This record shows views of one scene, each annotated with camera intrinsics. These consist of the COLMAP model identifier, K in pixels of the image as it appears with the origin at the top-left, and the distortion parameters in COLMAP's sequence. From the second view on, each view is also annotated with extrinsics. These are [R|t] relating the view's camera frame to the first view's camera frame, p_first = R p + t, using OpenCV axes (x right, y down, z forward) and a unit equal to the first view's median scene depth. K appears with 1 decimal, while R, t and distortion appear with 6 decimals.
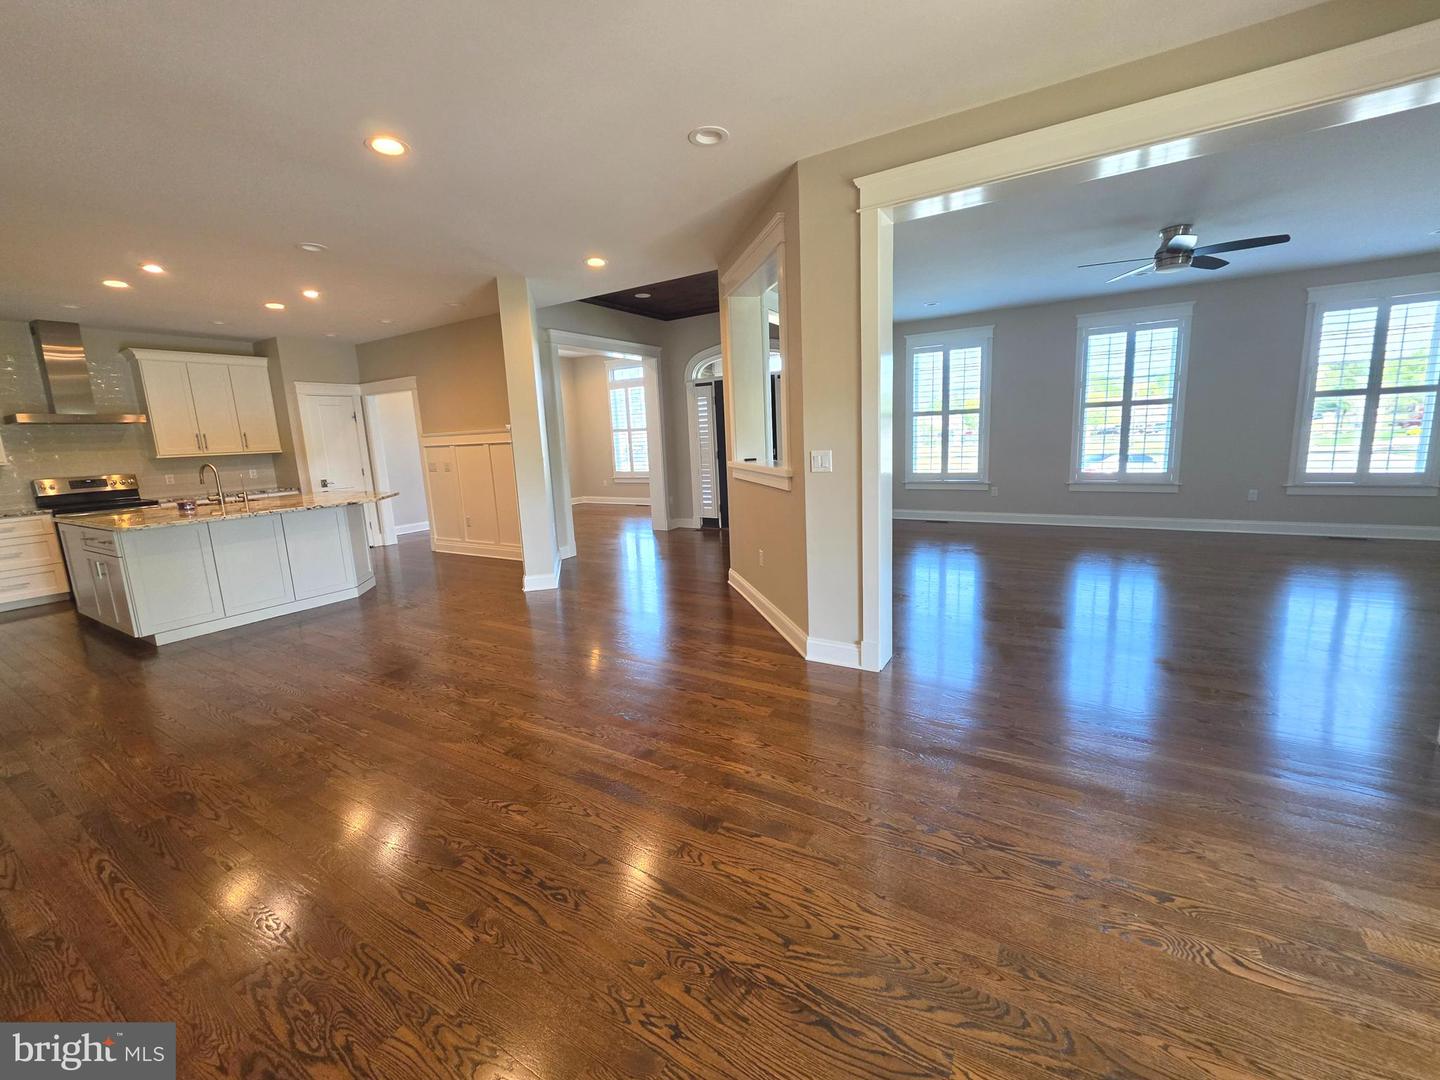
lens RADIAL K [[577.3, 0, 715.9], [0, 577.3, 524.5], [0, 0, 1]] dist [-0.001835, -0.000581]
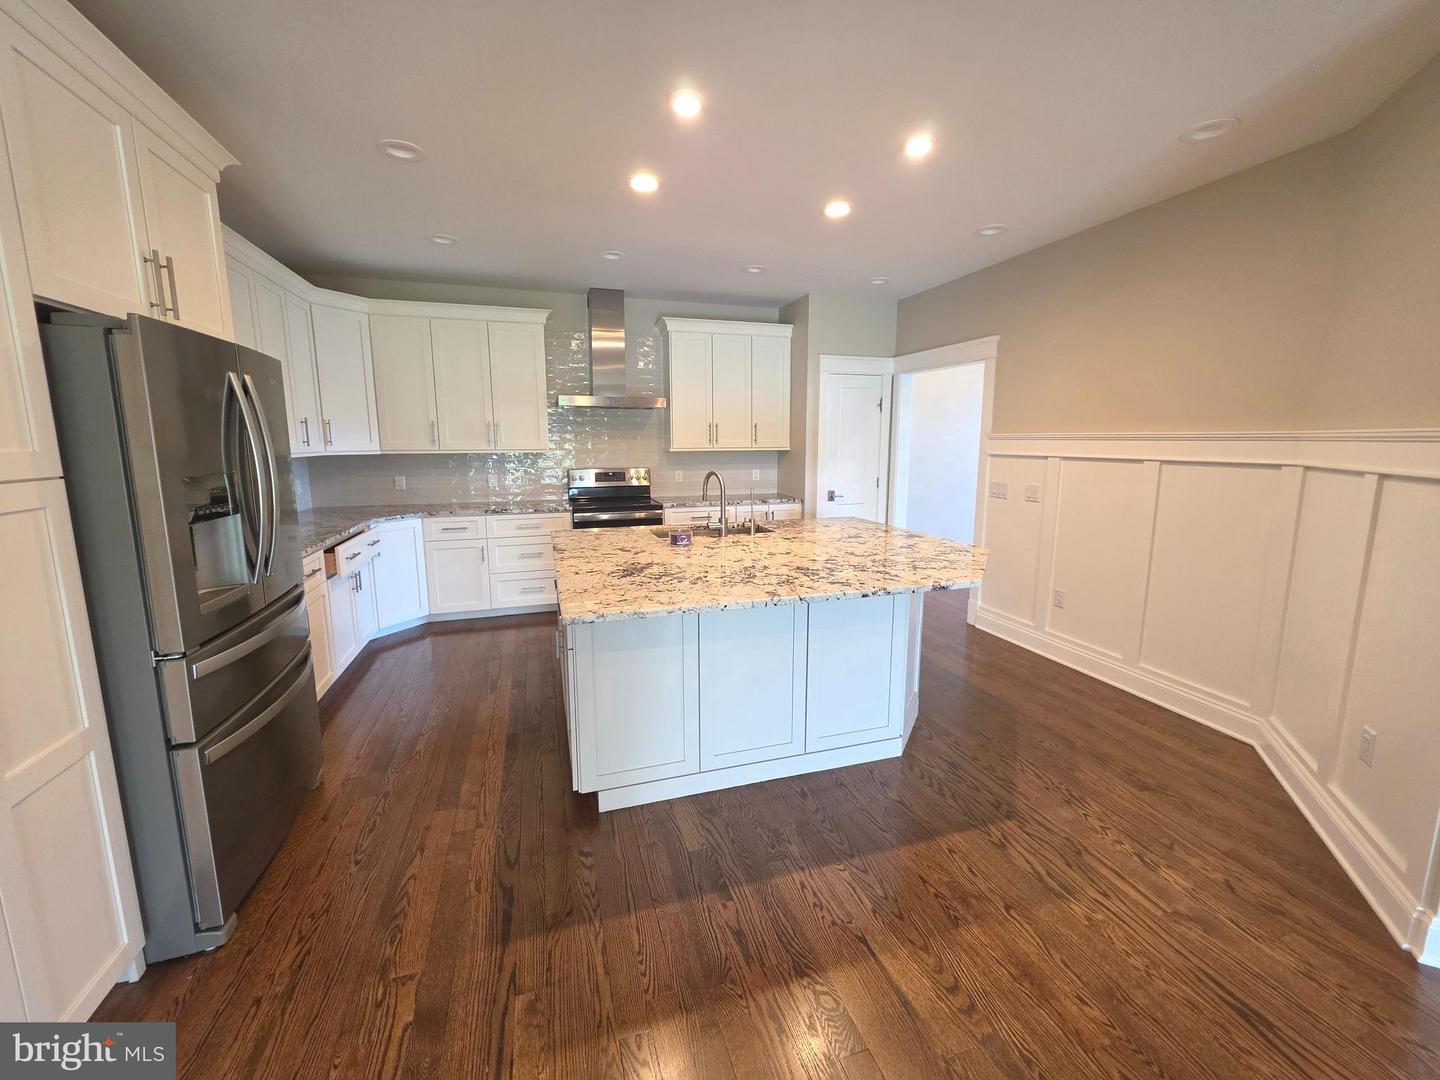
lens RADIAL K [[577.3, 0, 715.1], [0, 577.3, 539.8], [0, 0, 1]] dist [-0.001835, -0.000581]
pose [[0.748925, 0.157756, -0.643603, -0.362146], [-0.135432, 0.987187, 0.084379, -0.067449], [0.648668, 0.023971, 0.760694, 0.407600]]
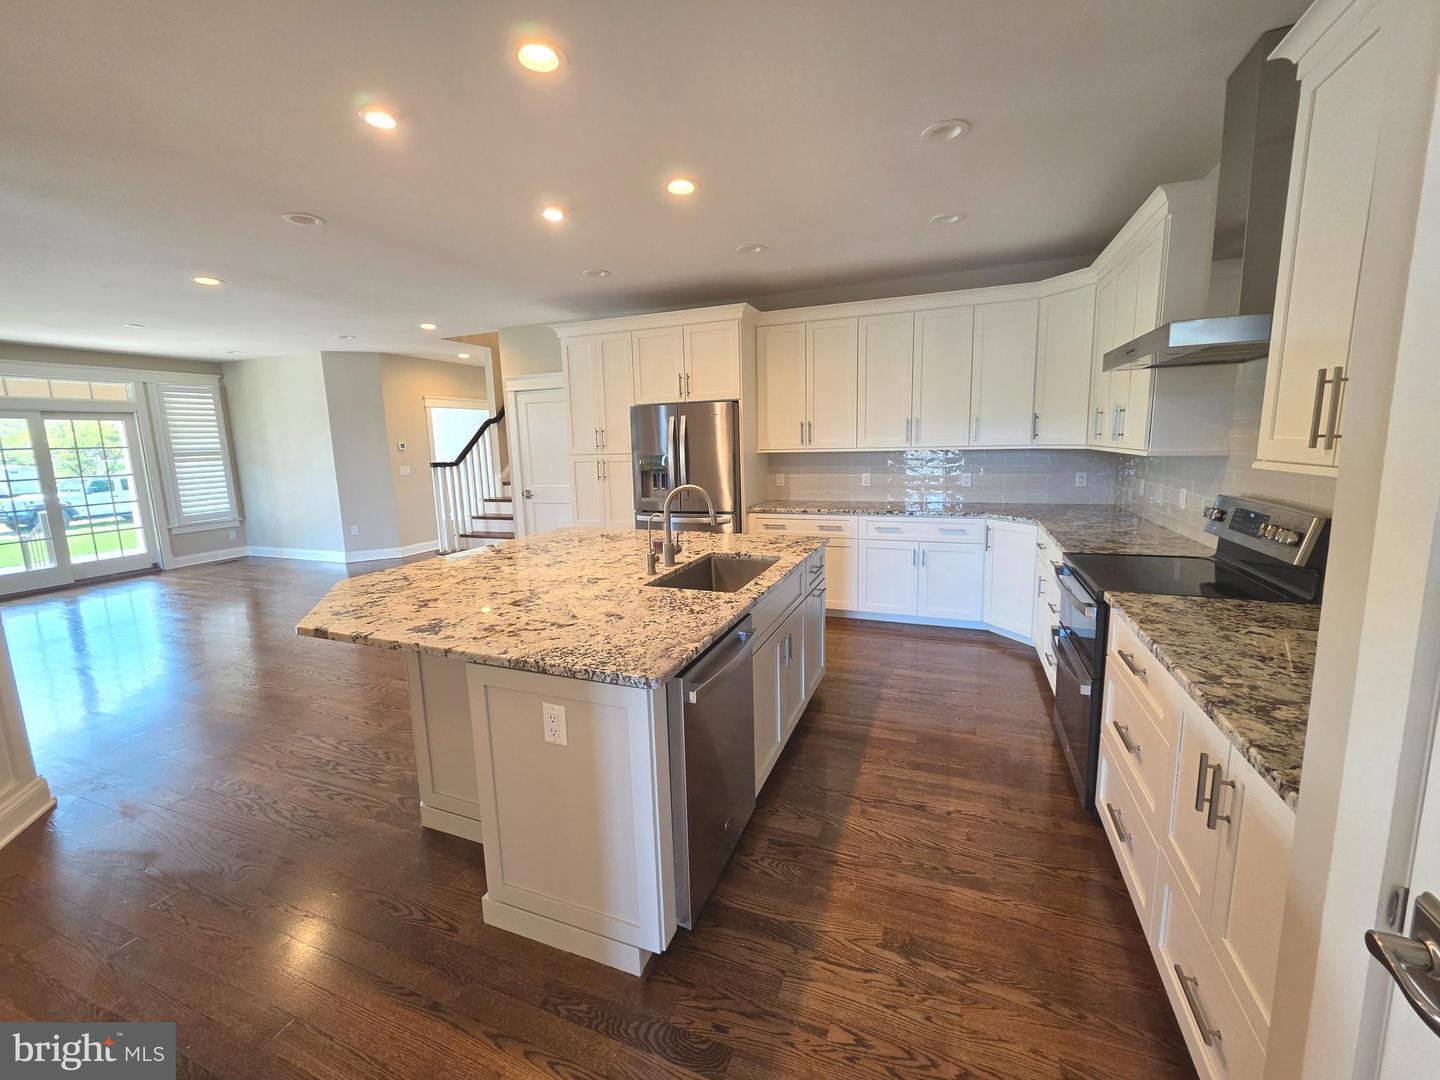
lens RADIAL K [[577.3, 0, 722.4], [0, 577.3, 533.2], [0, 0, 1]] dist [-0.001835, -0.000581]
pose [[-0.982002, 0.100178, -0.160112, -0.646866], [0.044658, 0.946860, 0.318529, -0.174136], [0.183513, 0.305646, -0.934293, 1.152081]]
